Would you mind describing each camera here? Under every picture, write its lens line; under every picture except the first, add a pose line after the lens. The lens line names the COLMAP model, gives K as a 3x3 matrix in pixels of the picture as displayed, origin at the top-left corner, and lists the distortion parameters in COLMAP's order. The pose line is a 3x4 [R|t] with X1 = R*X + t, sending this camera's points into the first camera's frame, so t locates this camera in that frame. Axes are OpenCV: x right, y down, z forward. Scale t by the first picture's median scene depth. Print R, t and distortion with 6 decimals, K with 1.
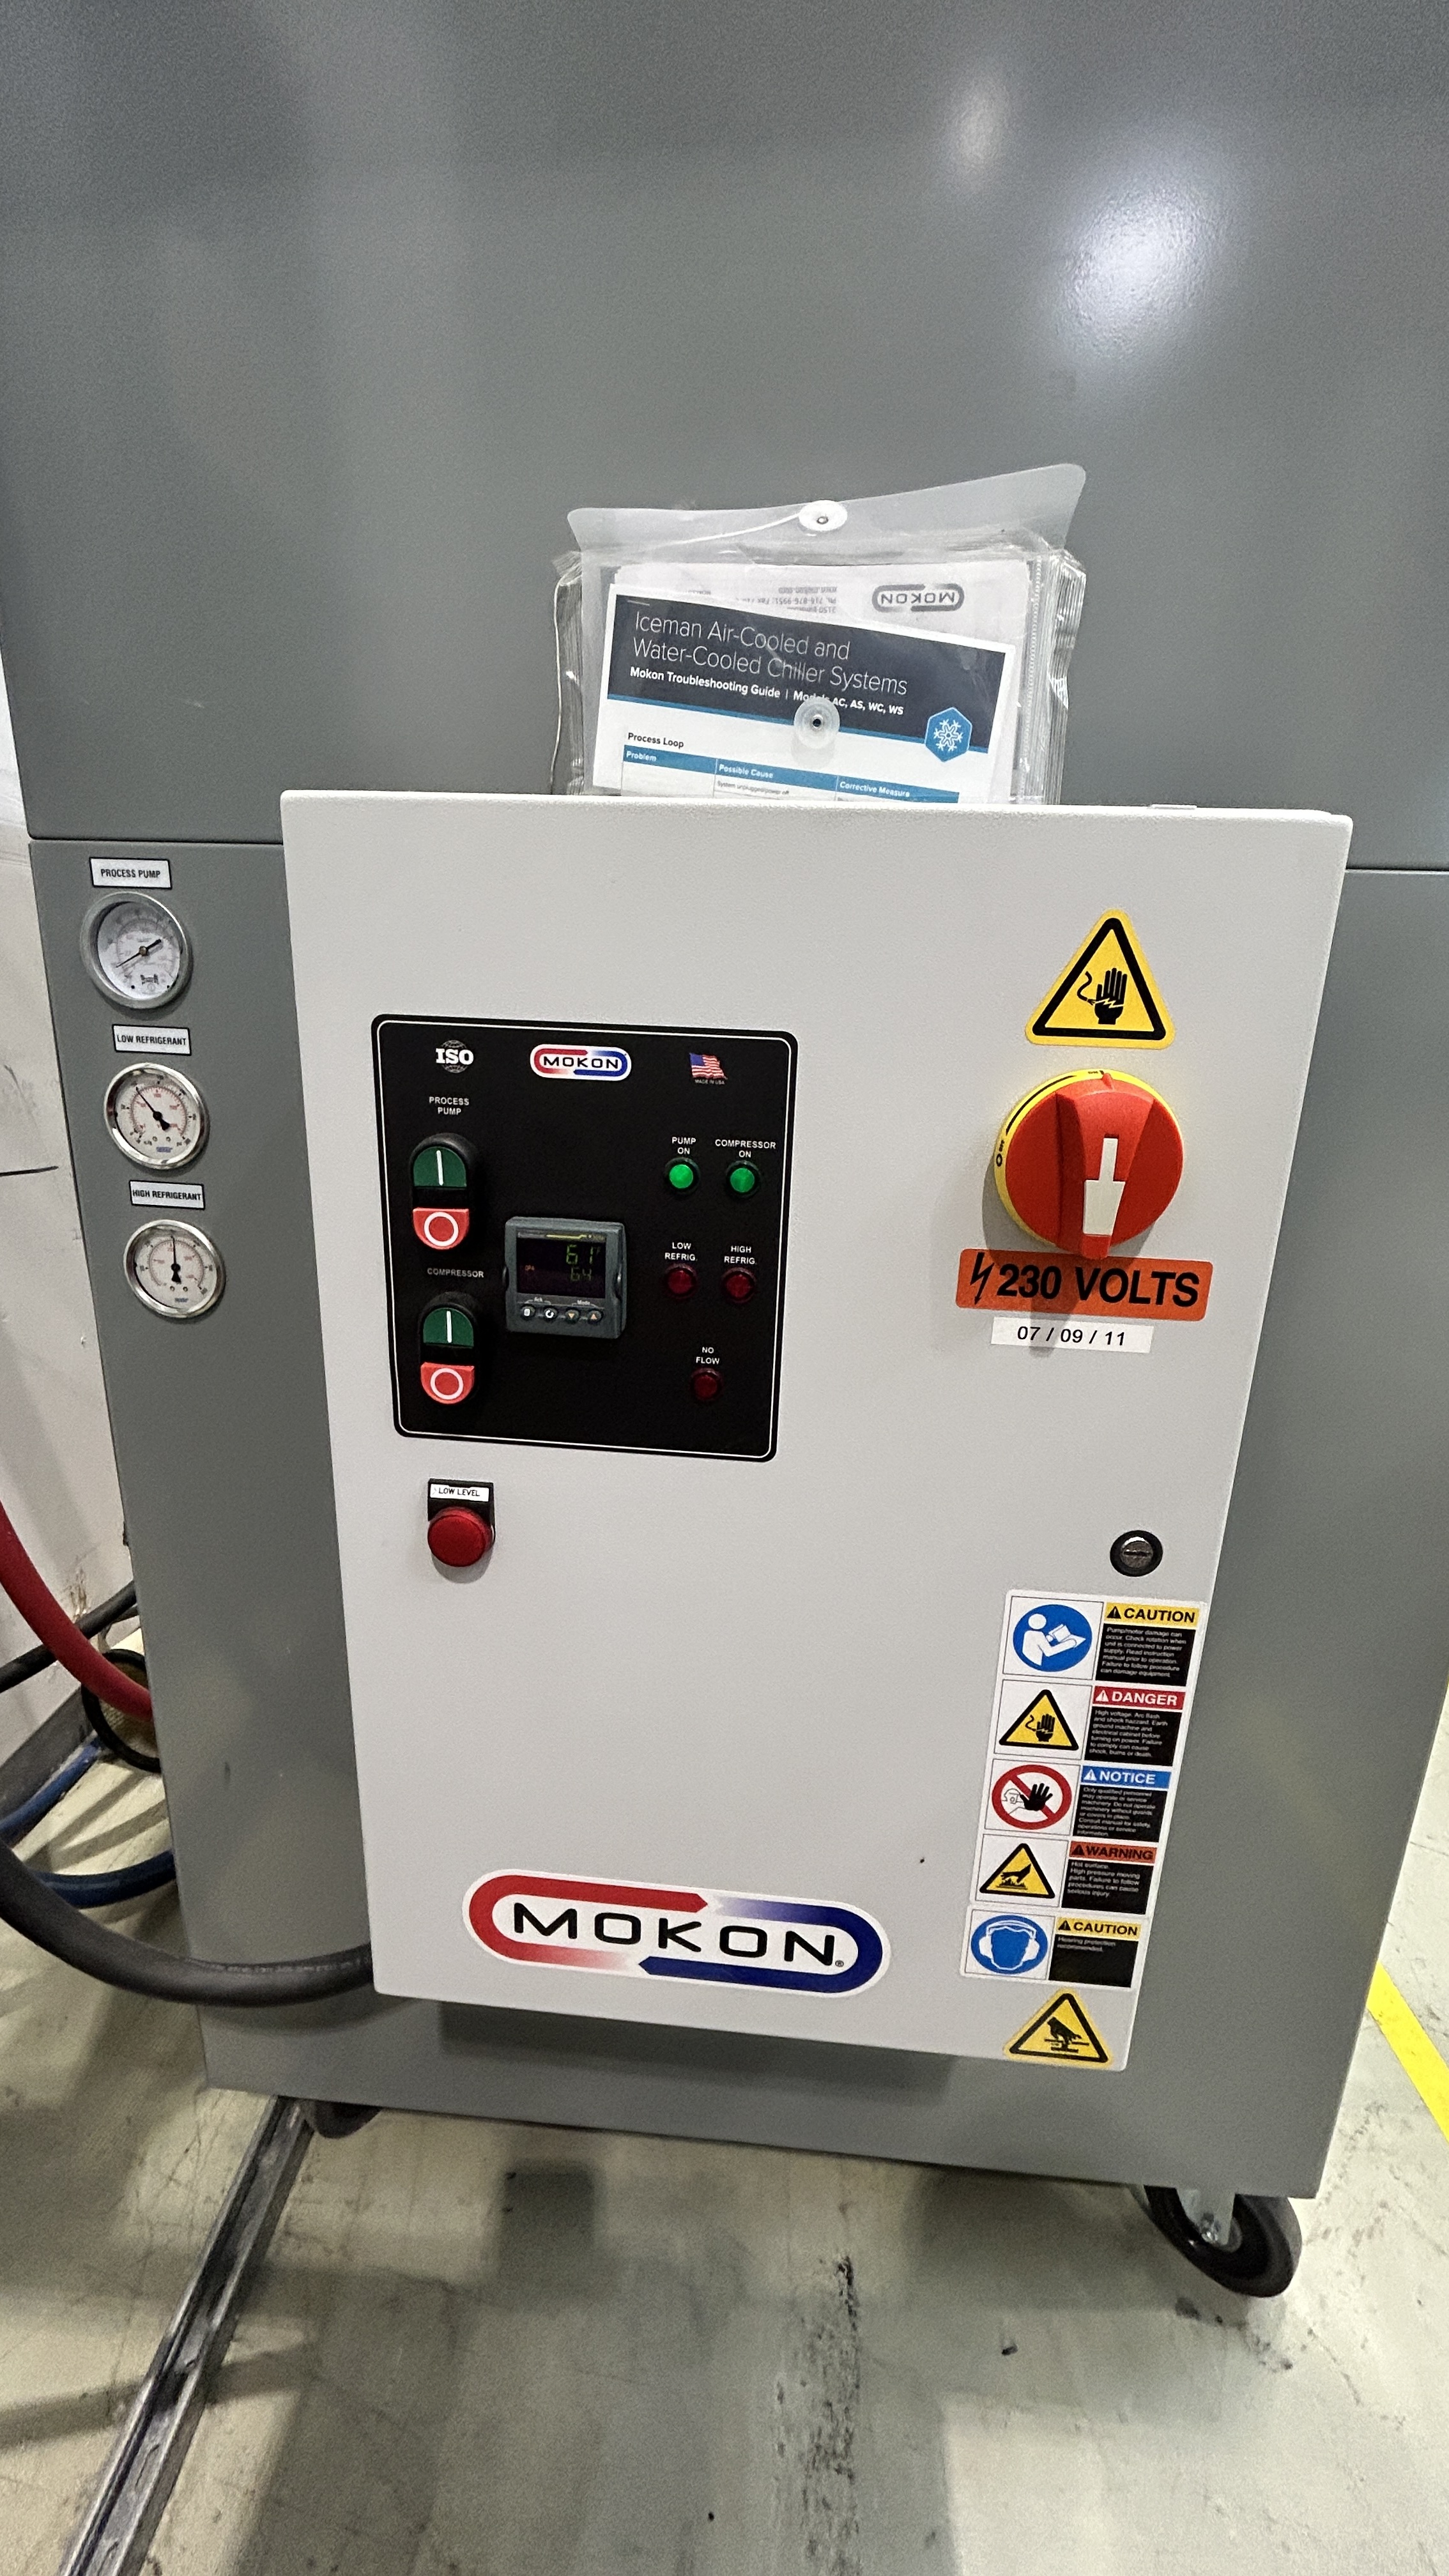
lens RADIAL K [[1047.0, 0, 724.5], [0, 1047.0, 1288.0], [0, 0, 1]] dist [0.001633, 0.000796]
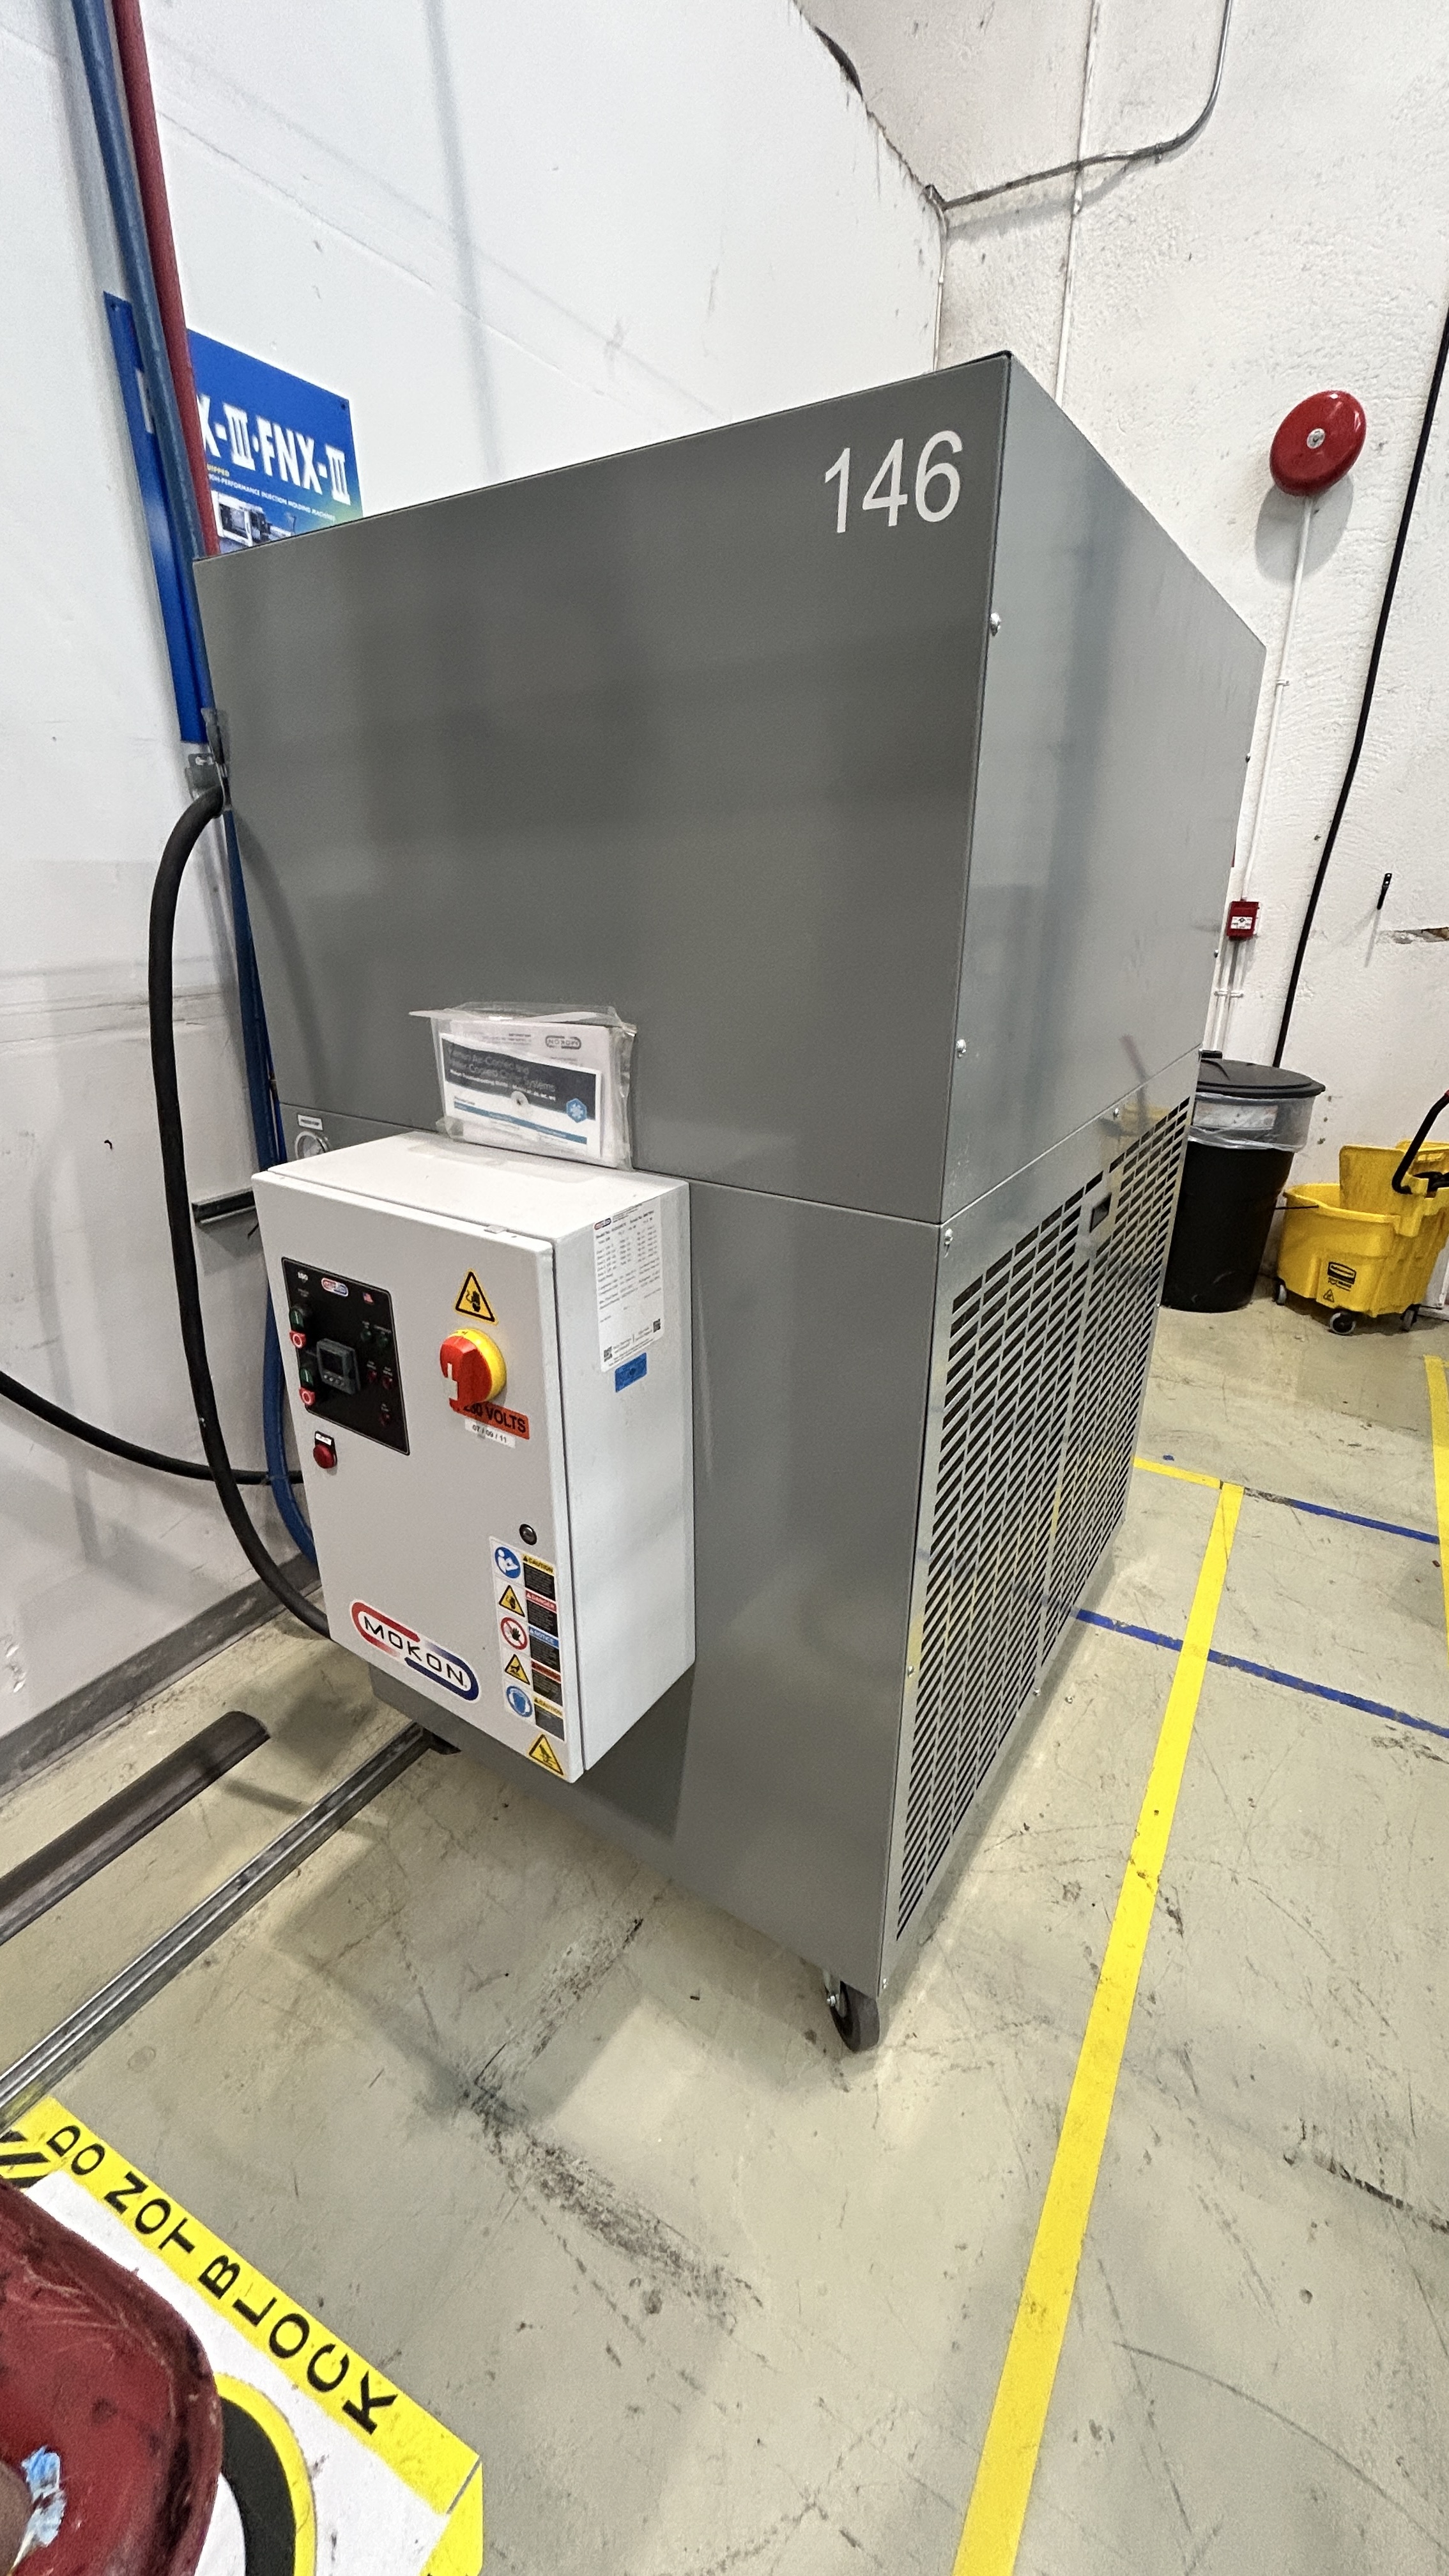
lens RADIAL K [[1047.0, 0, 724.5], [0, 1047.0, 1288.0], [0, 0, 1]] dist [0.001633, 0.000796]
pose [[0.874384, 0.154340, -0.460034, 1.573147], [-0.111405, 0.986594, 0.119251, -0.527574], [0.472273, -0.053021, 0.879856, -0.663394]]
